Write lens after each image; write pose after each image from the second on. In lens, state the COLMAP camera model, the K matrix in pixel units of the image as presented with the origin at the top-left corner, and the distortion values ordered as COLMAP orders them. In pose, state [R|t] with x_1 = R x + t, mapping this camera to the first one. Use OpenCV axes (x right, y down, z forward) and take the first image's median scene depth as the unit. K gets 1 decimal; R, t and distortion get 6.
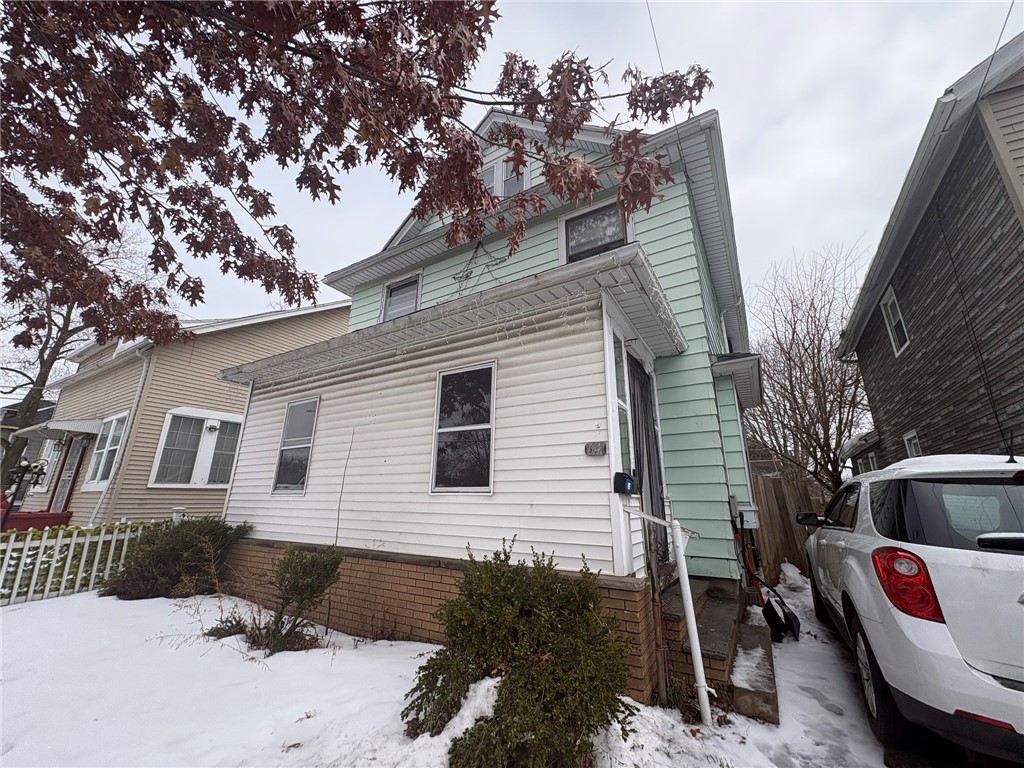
lens RADIAL K [[408.4, 0, 511.4], [0, 408.4, 380.8], [0, 0, 1]] dist [-0.001421, 0.000633]
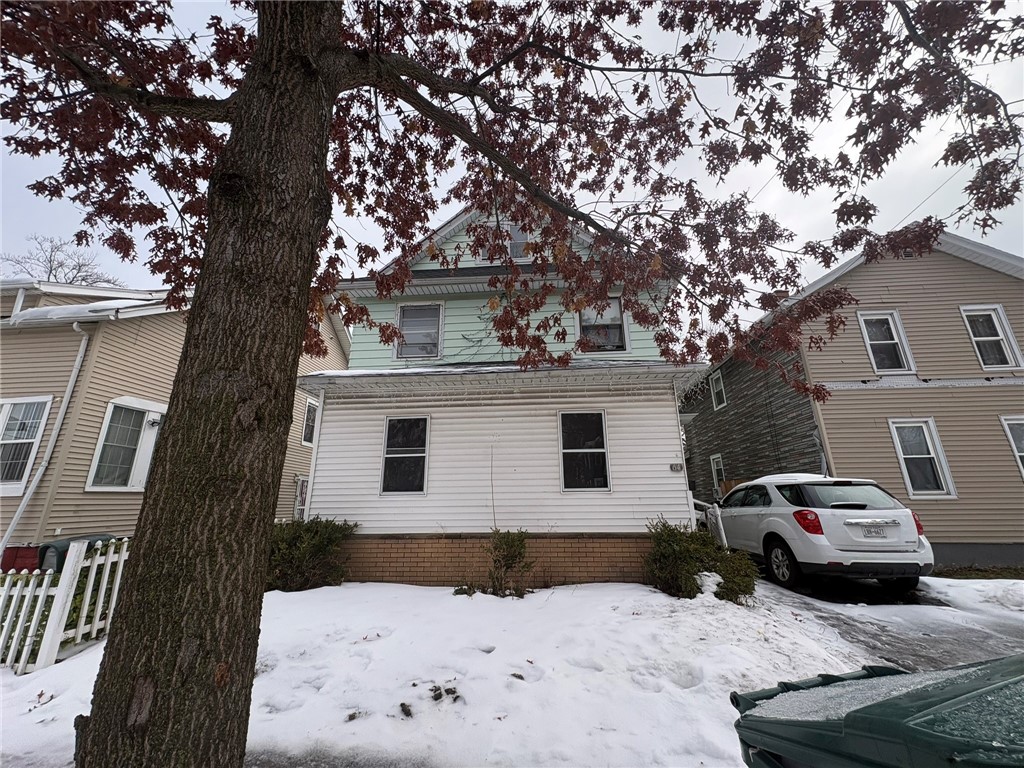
lens RADIAL K [[408.4, 0, 511.1], [0, 408.4, 382.6], [0, 0, 1]] dist [-0.001421, 0.000633]
pose [[0.889367, 0.108878, 0.444041, -1.017733], [-0.110294, 0.993639, -0.022733, -0.071932], [-0.443691, -0.028757, 0.895718, -0.253293]]
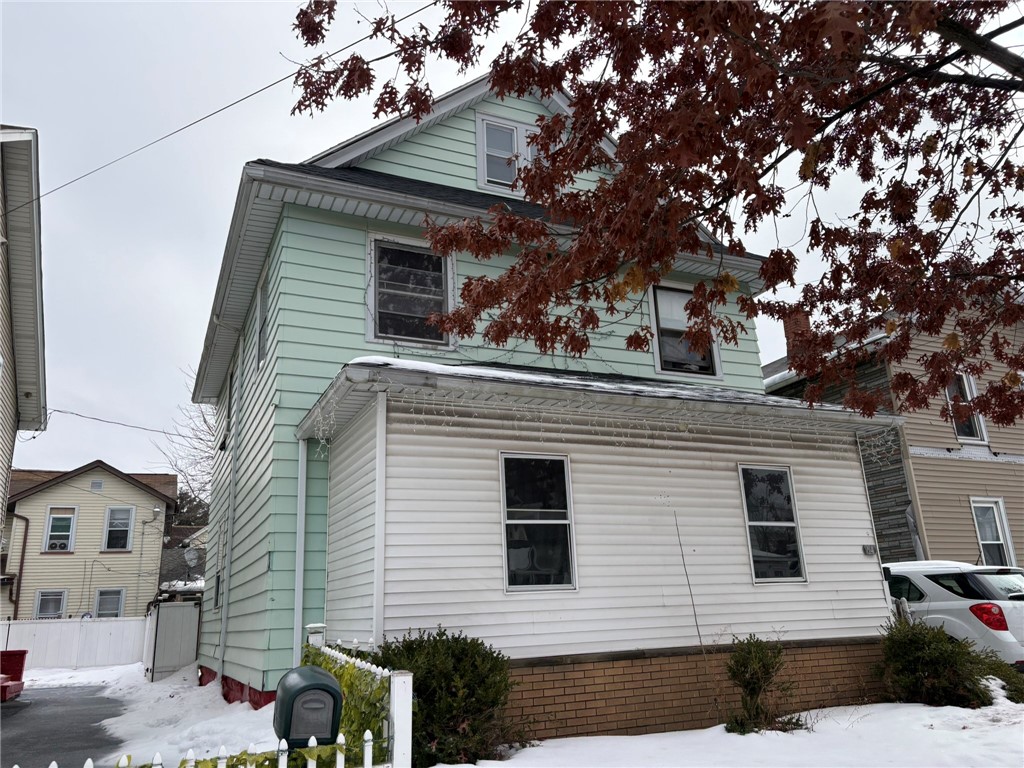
lens RADIAL K [[773.3, 0, 511.0], [0, 773.3, 378.6], [0, 0, 1]] dist [0.037770, -0.037850]
pose [[0.558197, 0.207849, 0.803253, -2.106834], [-0.193131, 0.974071, -0.117839, 0.110112], [-0.806918, -0.089355, 0.583865, 0.359950]]
